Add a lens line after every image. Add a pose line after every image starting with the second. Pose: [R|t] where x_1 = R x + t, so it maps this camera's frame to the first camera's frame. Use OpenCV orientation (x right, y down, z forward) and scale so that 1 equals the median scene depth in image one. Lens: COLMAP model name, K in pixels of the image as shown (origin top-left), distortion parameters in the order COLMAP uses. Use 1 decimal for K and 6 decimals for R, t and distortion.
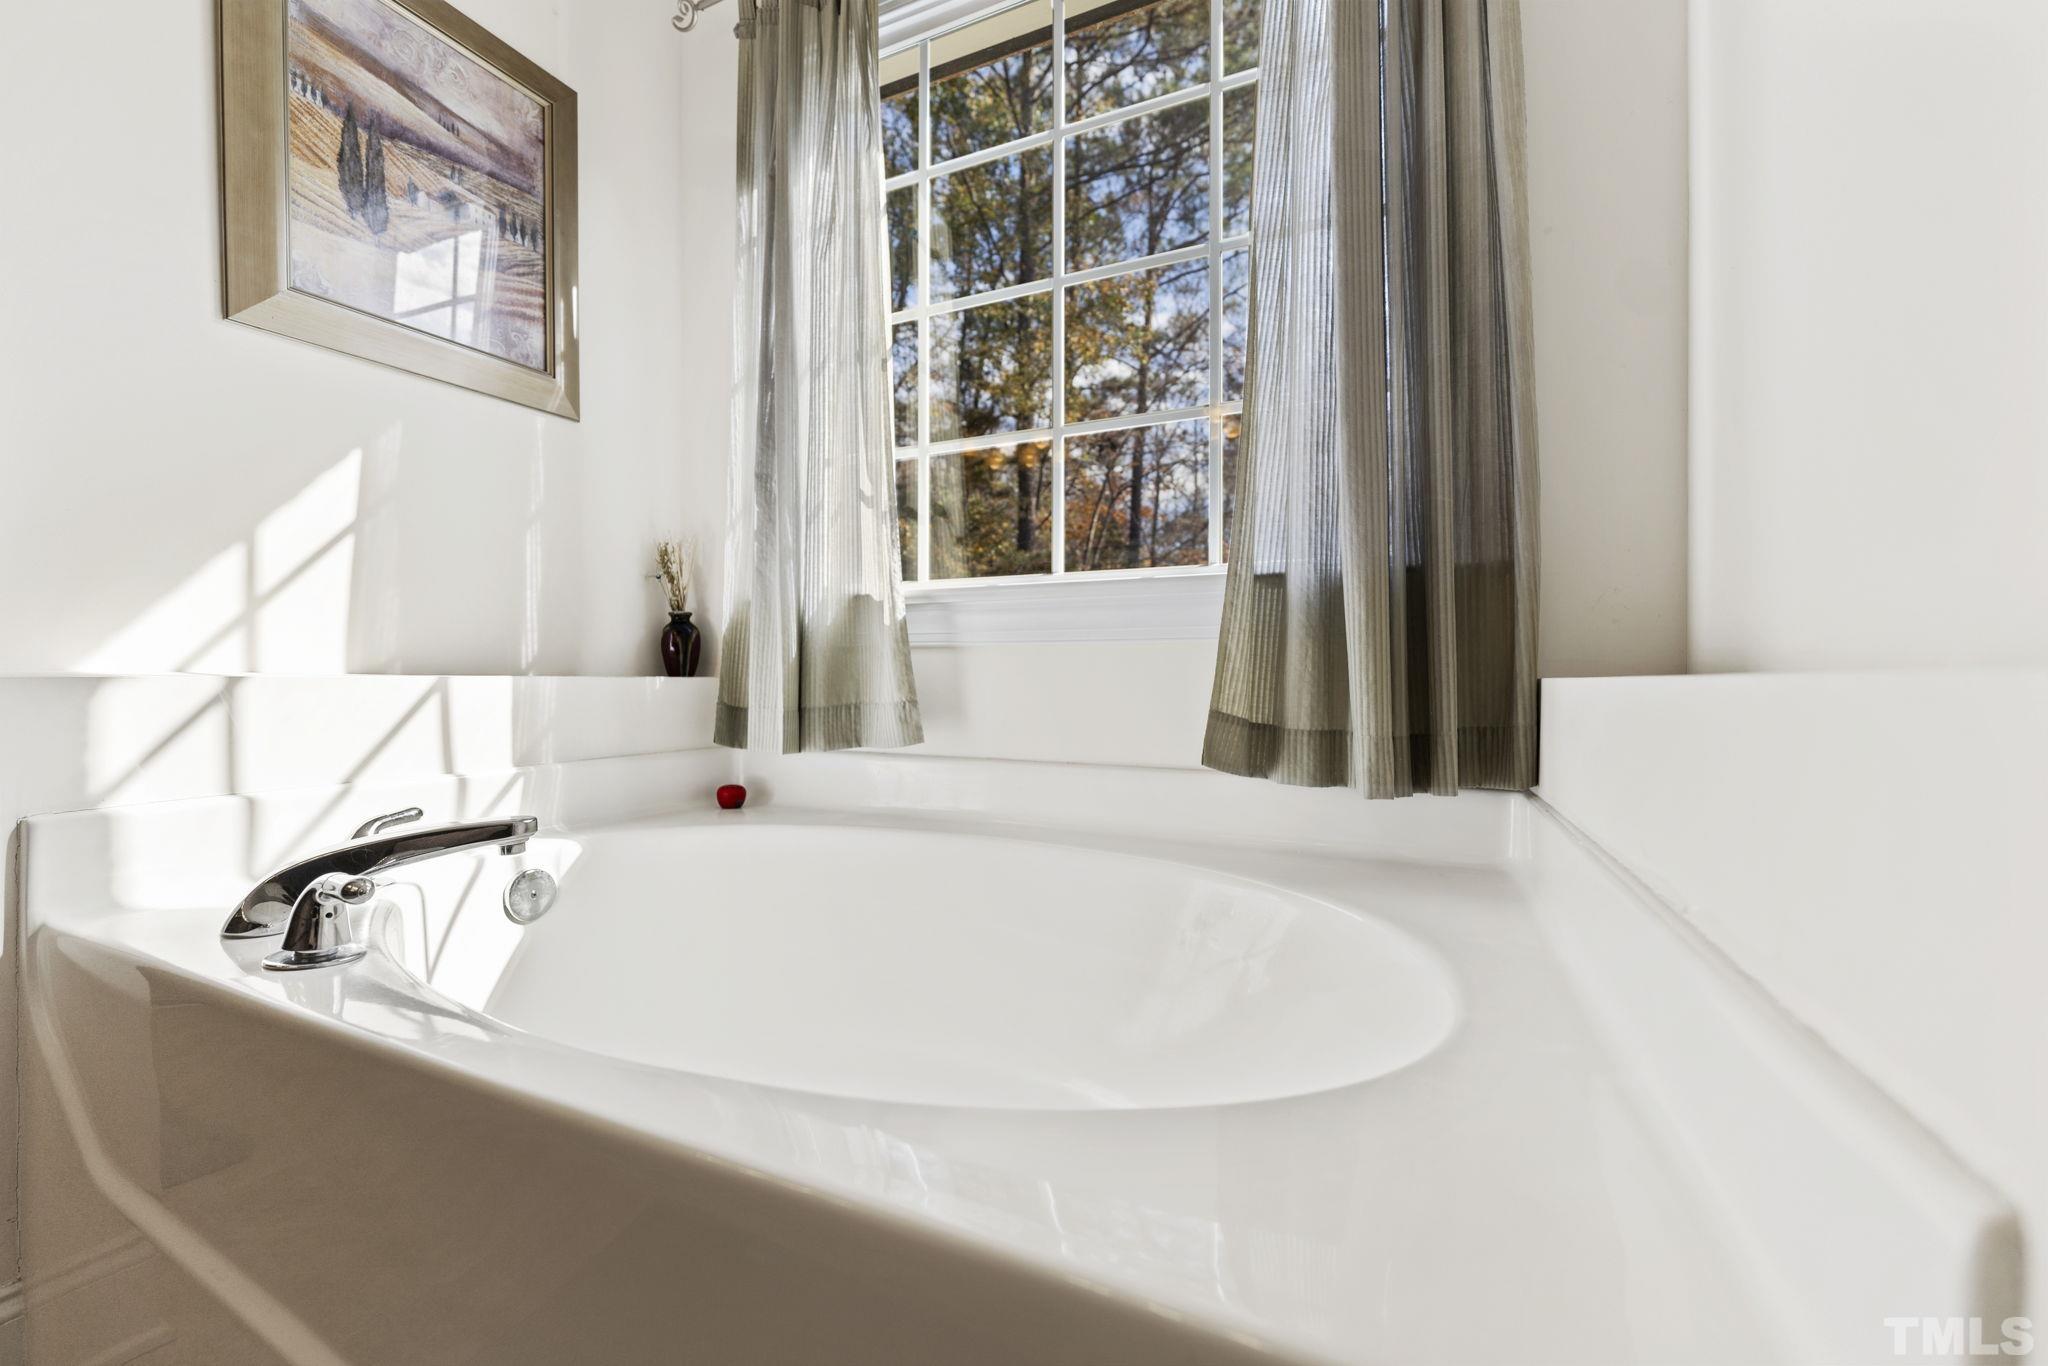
lens RADIAL K [[823.1, 0, 1018.7], [0, 823.1, 669.2], [0, 0, 1]] dist [-0.001545, -0.000234]
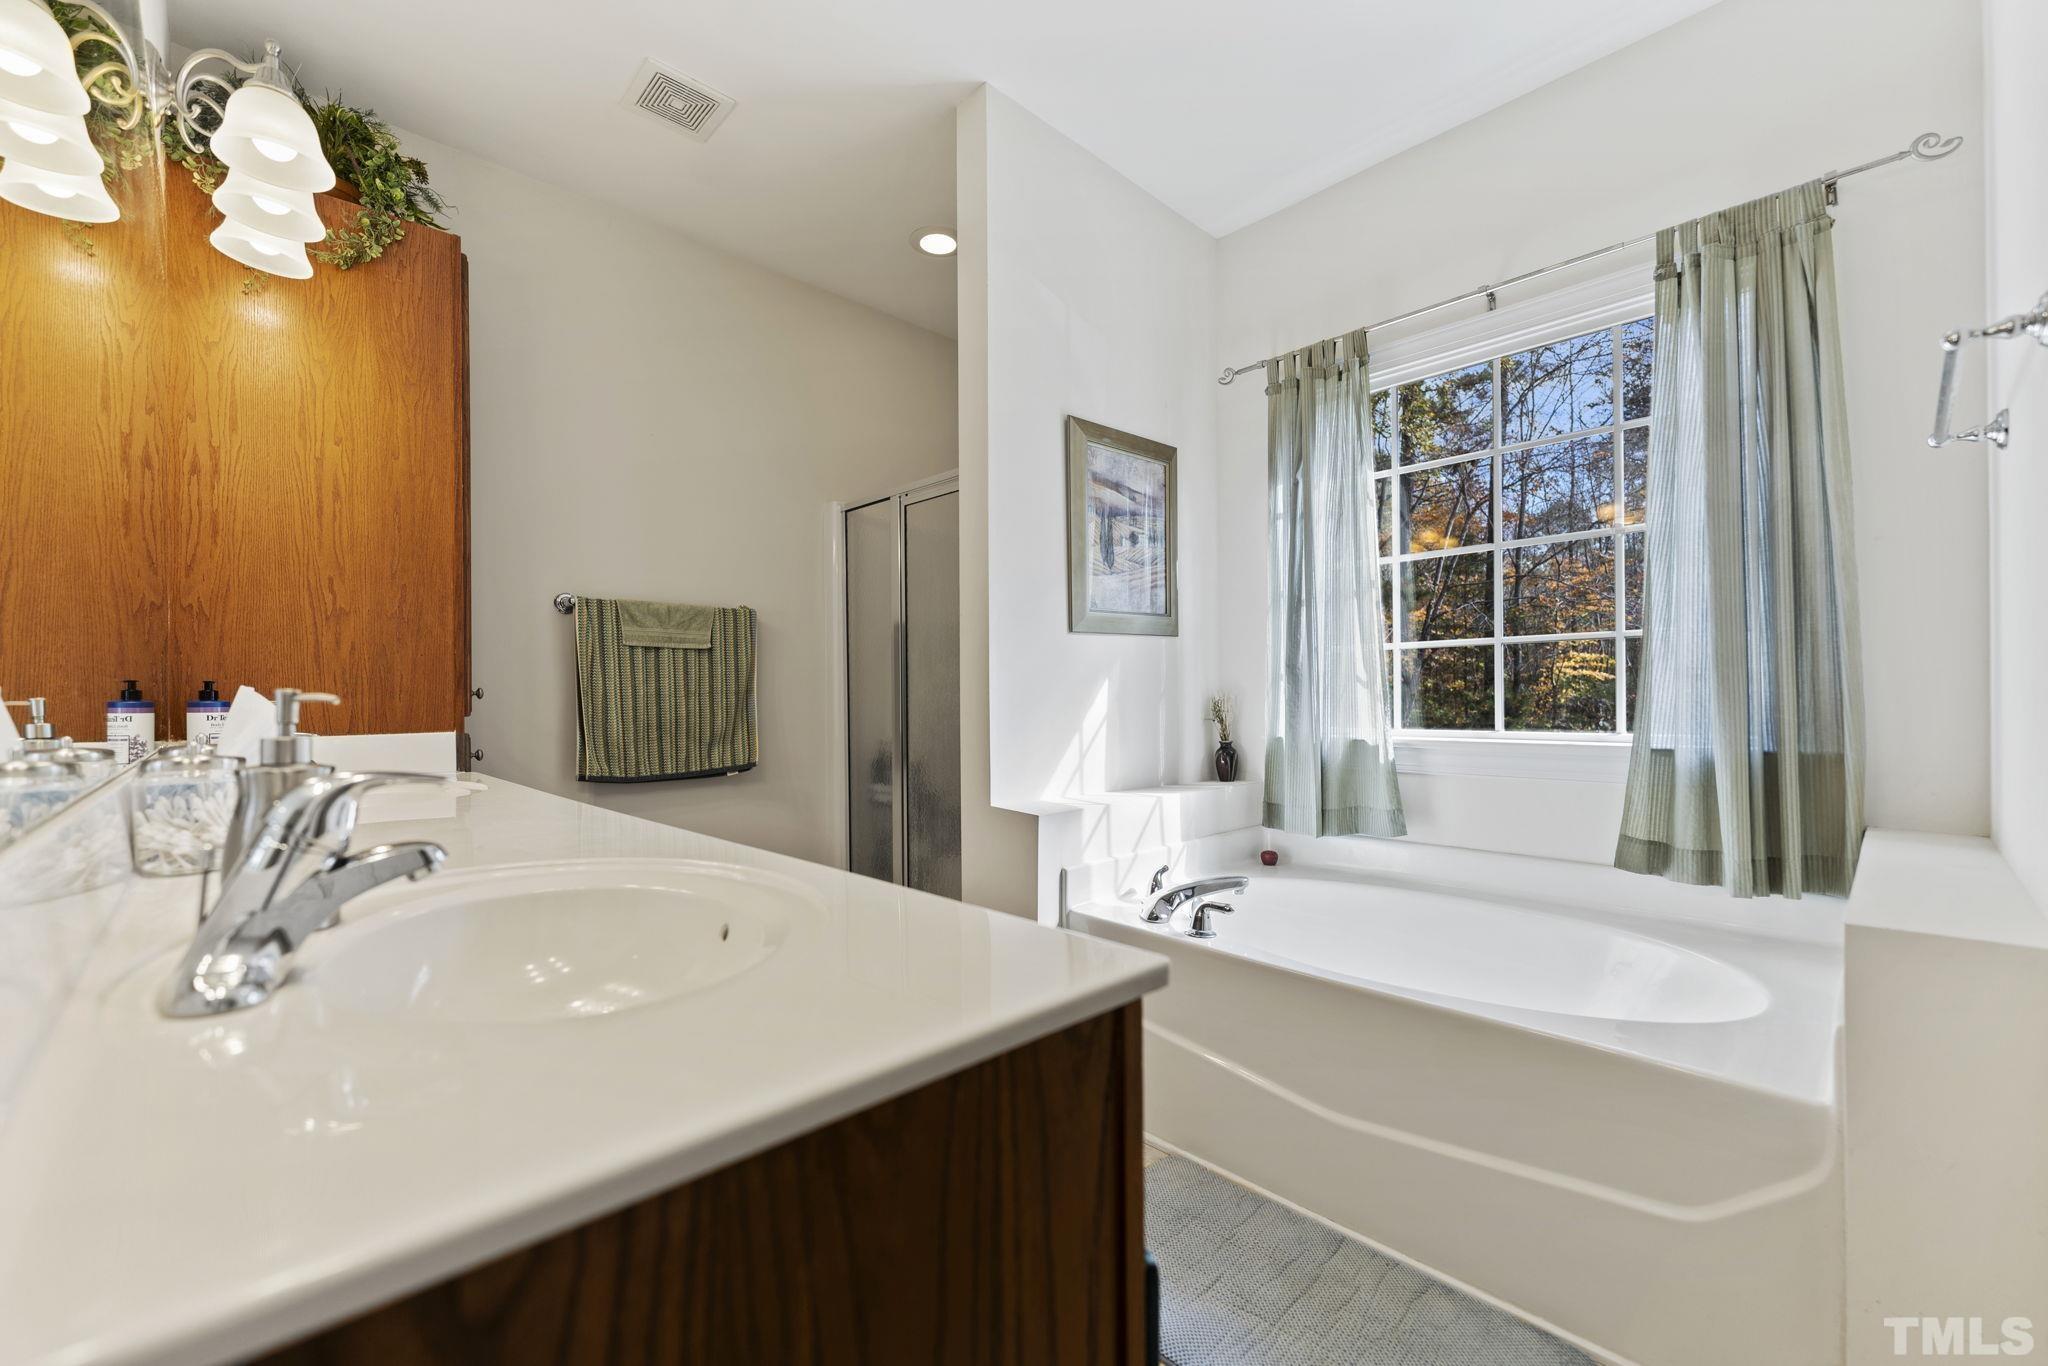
lens RADIAL K [[823.1, 0, 1022.8], [0, 823.1, 698.2], [0, 0, 1]] dist [-0.001545, -0.000234]
pose [[0.926339, -0.011538, -0.376515, -0.224972], [0.012246, 0.999925, -0.000513, -0.209239], [0.376493, -0.004136, 0.926410, -0.872895]]
